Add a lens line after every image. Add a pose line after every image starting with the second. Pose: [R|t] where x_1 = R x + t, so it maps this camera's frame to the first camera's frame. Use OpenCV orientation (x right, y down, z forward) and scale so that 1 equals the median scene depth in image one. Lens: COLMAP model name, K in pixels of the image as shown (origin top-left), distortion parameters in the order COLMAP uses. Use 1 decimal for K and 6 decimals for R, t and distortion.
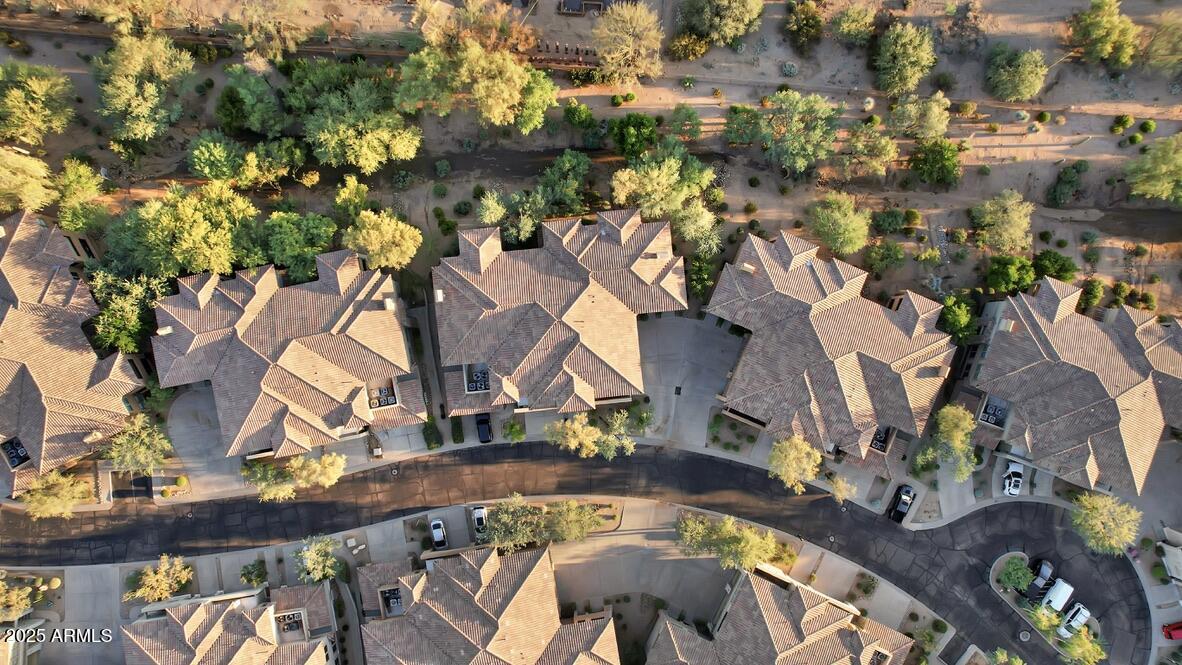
lens RADIAL K [[783.5, 0, 589.3], [0, 783.5, 334.8], [0, 0, 1]] dist [-0.056492, 0.033550]
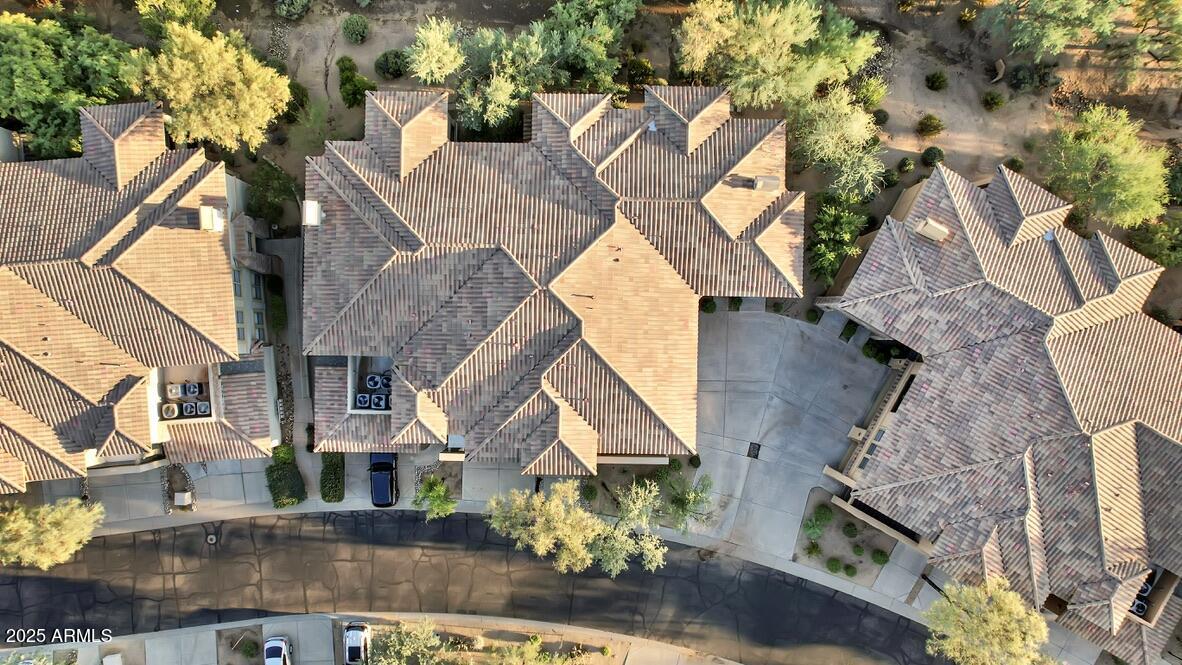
lens RADIAL K [[783.5, 0, 588.8], [0, 783.5, 337.3], [0, 0, 1]] dist [-0.056492, 0.033550]
pose [[0.993269, 0.115337, -0.010638, -0.001889], [-0.115302, 0.993323, 0.003854, 0.006210], [0.011012, -0.002601, 0.999936, 0.497965]]
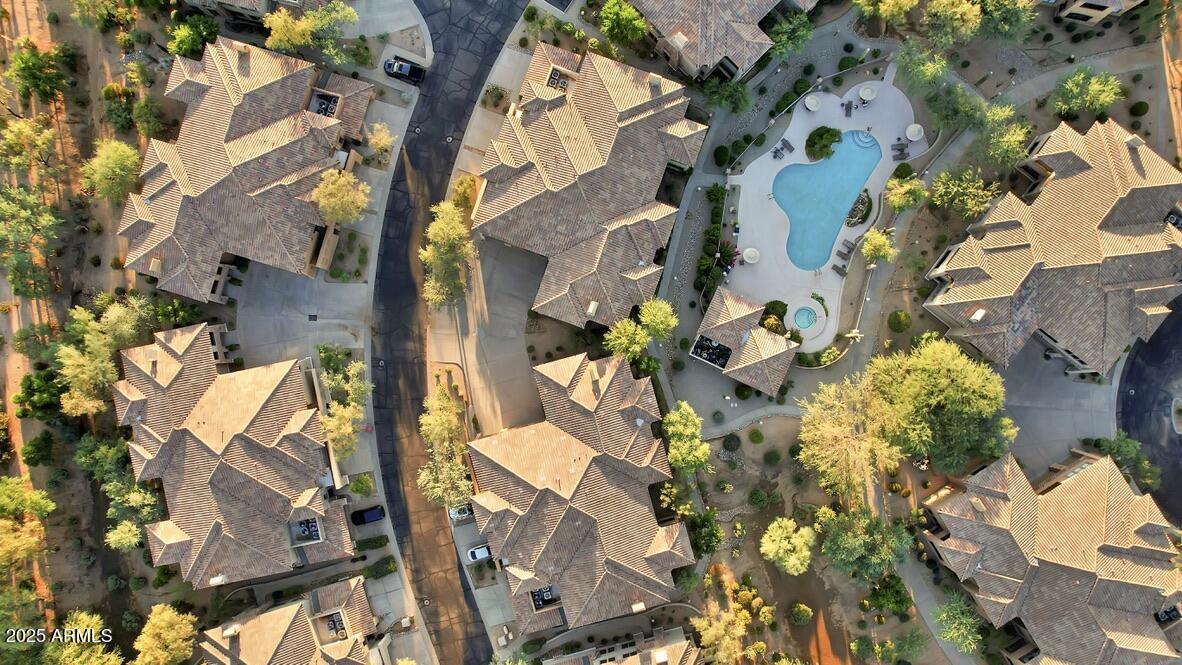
lens RADIAL K [[783.5, 0, 568.0], [0, 783.5, 348.2], [0, 0, 1]] dist [-0.056492, 0.033550]
pose [[-0.104761, -0.994379, -0.015344, 0.062420], [0.994494, -0.104707, -0.004275, 0.408748], [0.002644, -0.015707, 0.999873, 0.048756]]
